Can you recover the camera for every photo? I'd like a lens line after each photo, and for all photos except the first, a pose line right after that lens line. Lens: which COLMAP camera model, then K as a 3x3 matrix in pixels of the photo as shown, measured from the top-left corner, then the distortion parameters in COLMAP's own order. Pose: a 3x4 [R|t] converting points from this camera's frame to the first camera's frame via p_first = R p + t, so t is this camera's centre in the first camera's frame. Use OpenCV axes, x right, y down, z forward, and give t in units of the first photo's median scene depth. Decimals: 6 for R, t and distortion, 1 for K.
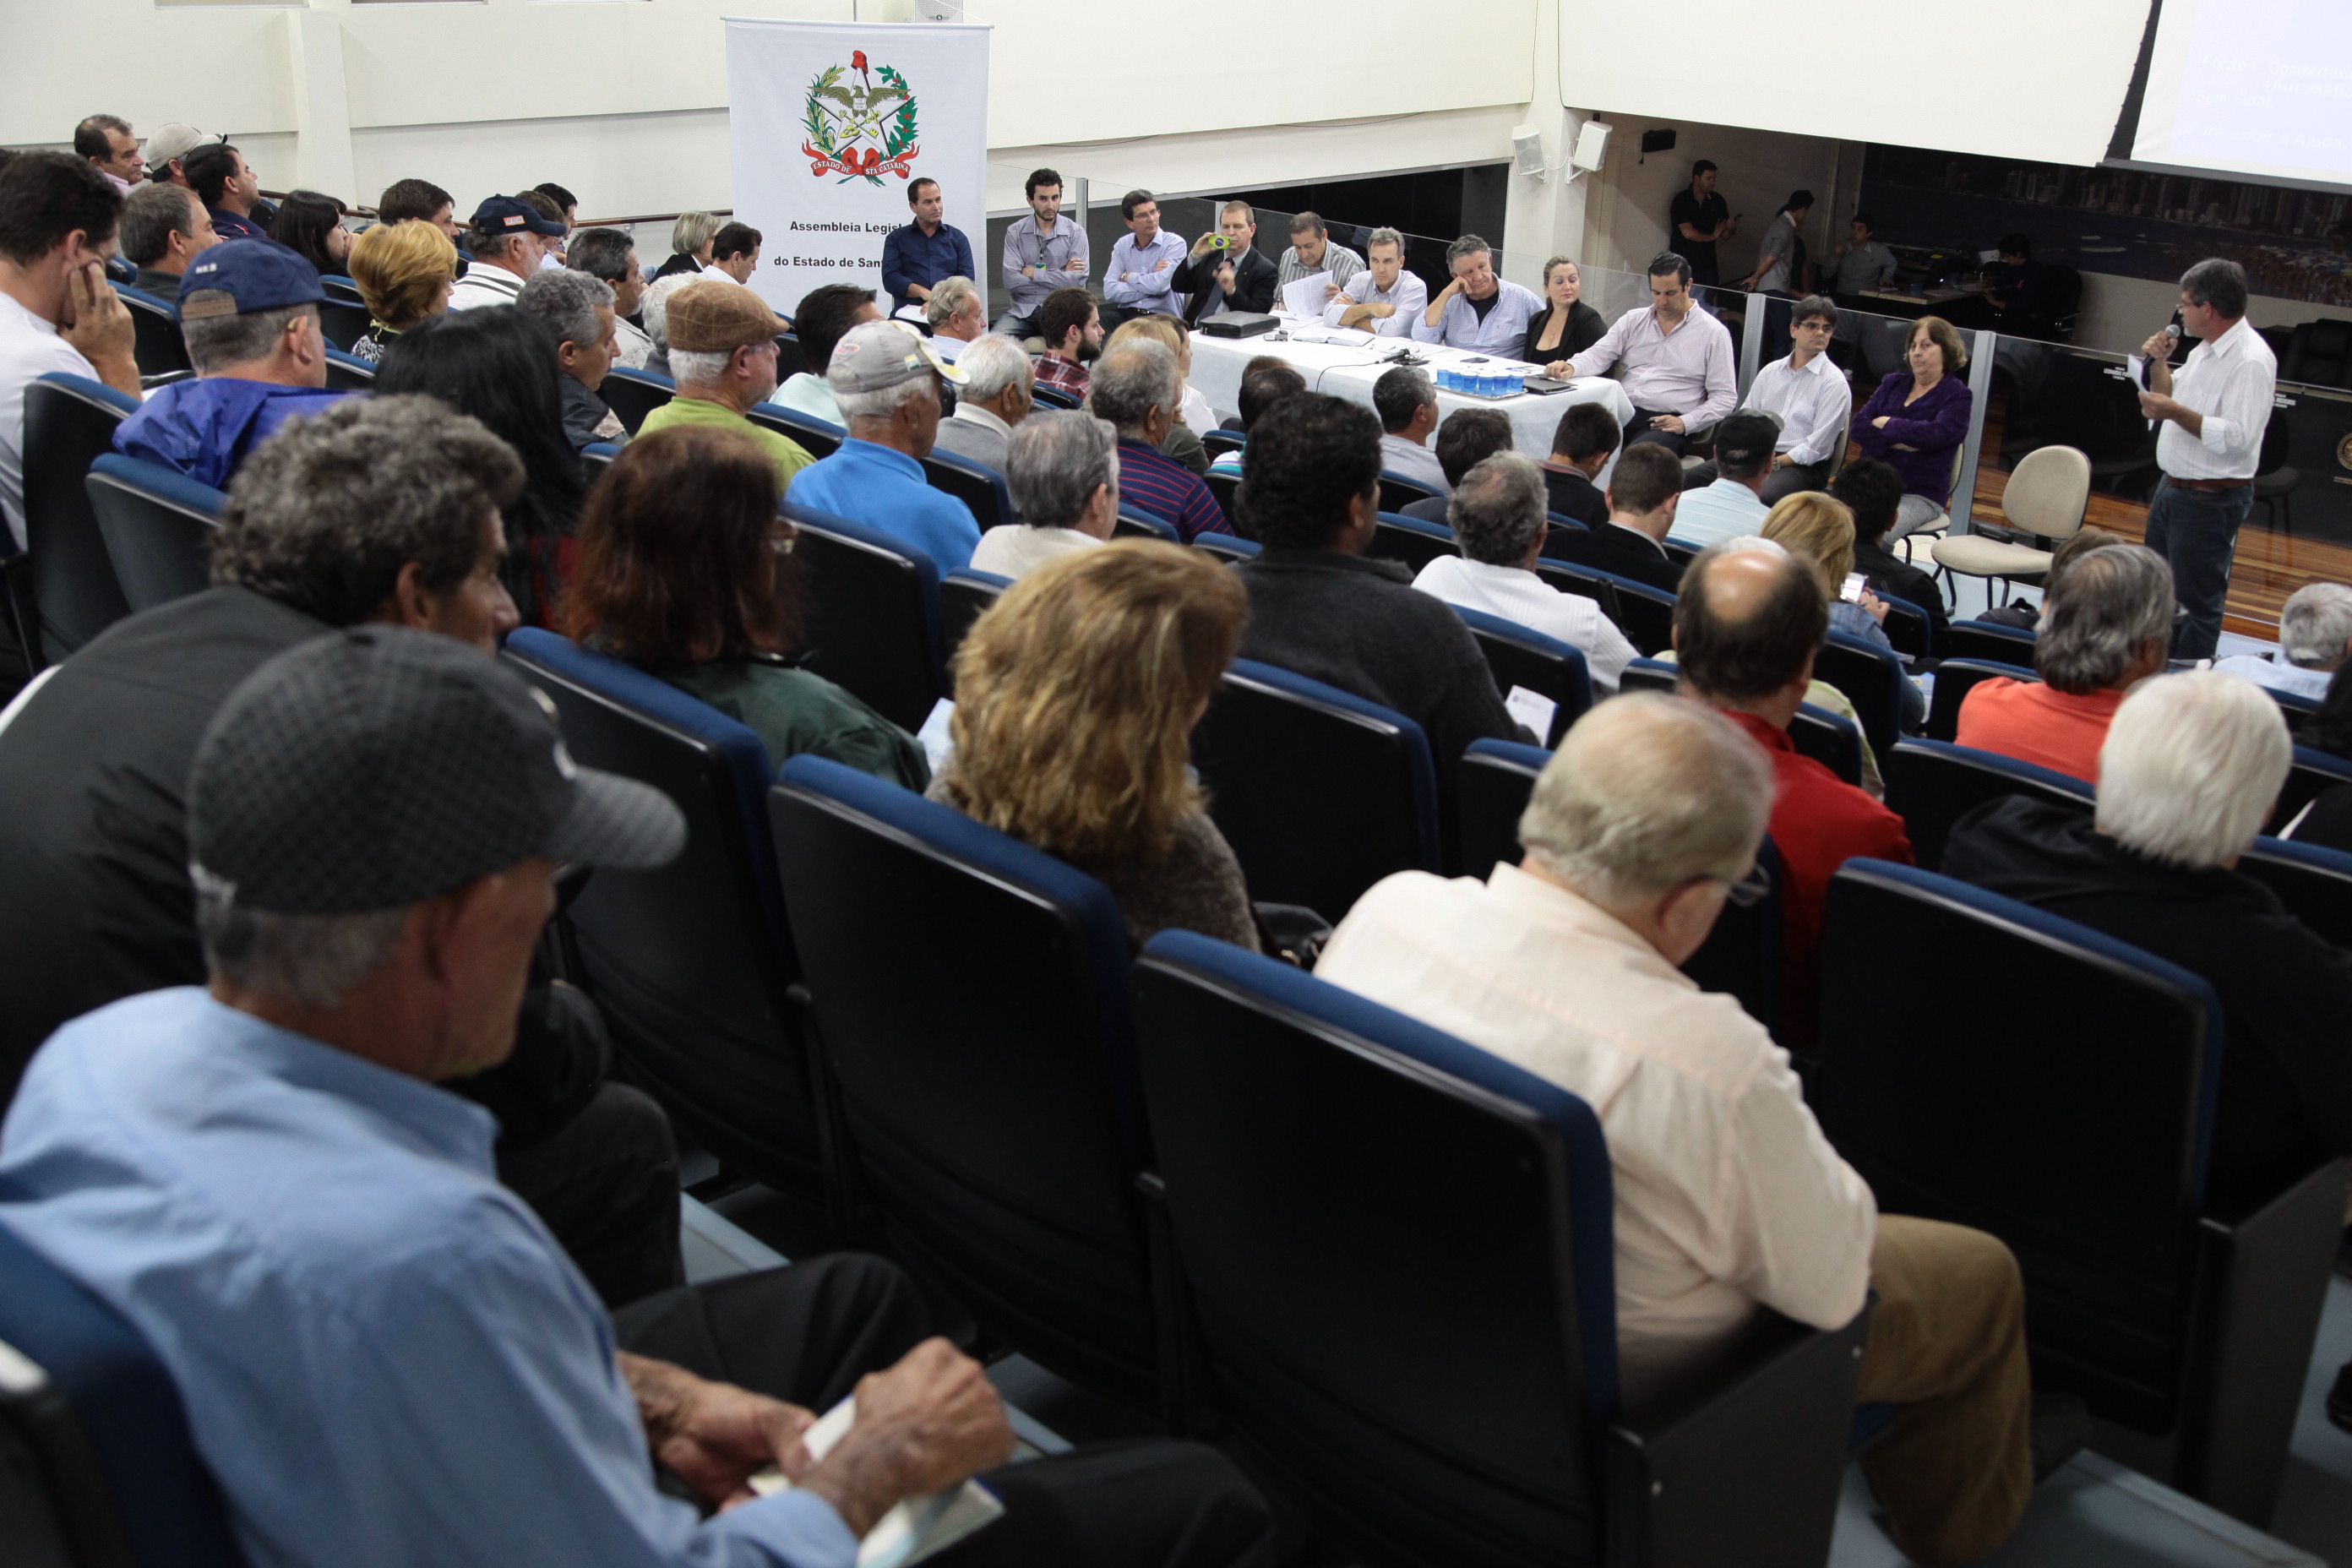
lens RADIAL K [[2530.2, 0, 1176.0], [0, 2530.2, 784.0], [0, 0, 1]] dist [0.086820, 0.029801]
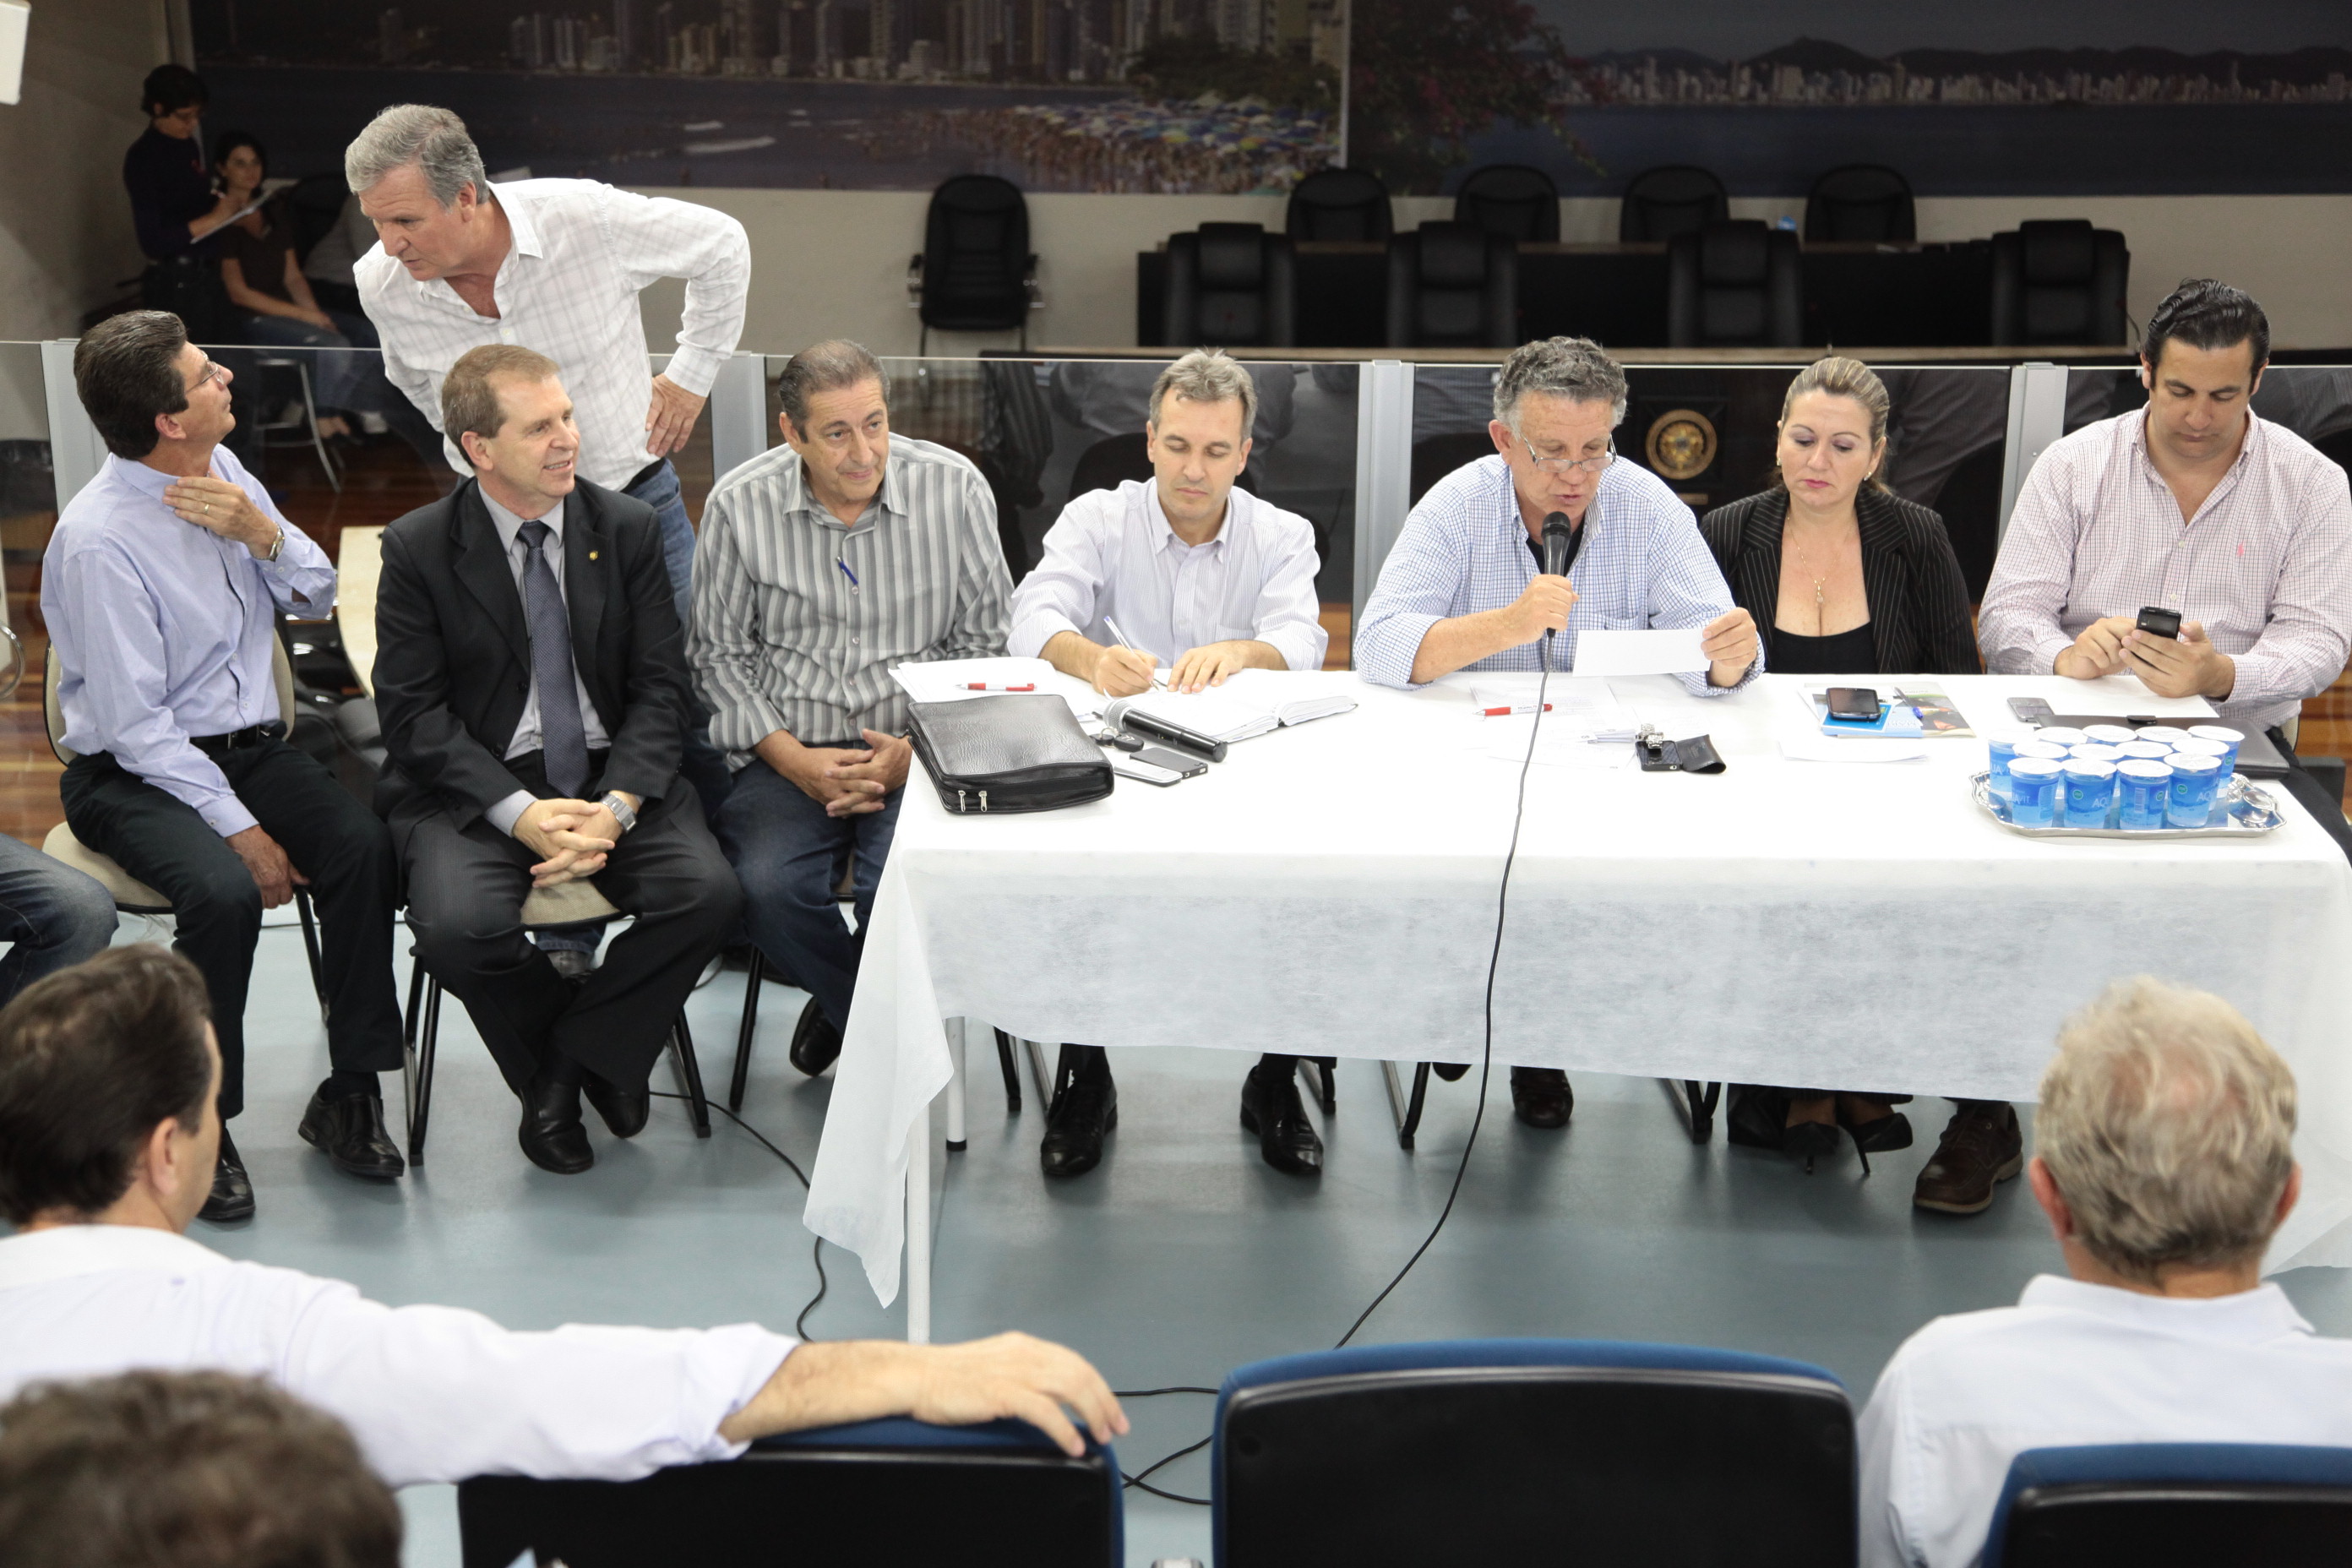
lens RADIAL K [[3753.6, 0, 1176.0], [0, 3753.6, 784.0], [0, 0, 1]] dist [0.227485, -0.025530]
pose [[0.701718, -0.249301, 0.667413, -0.147405], [0.268473, 0.960252, 0.076413, -0.121809], [-0.659935, 0.125562, 0.740757, 0.387382]]
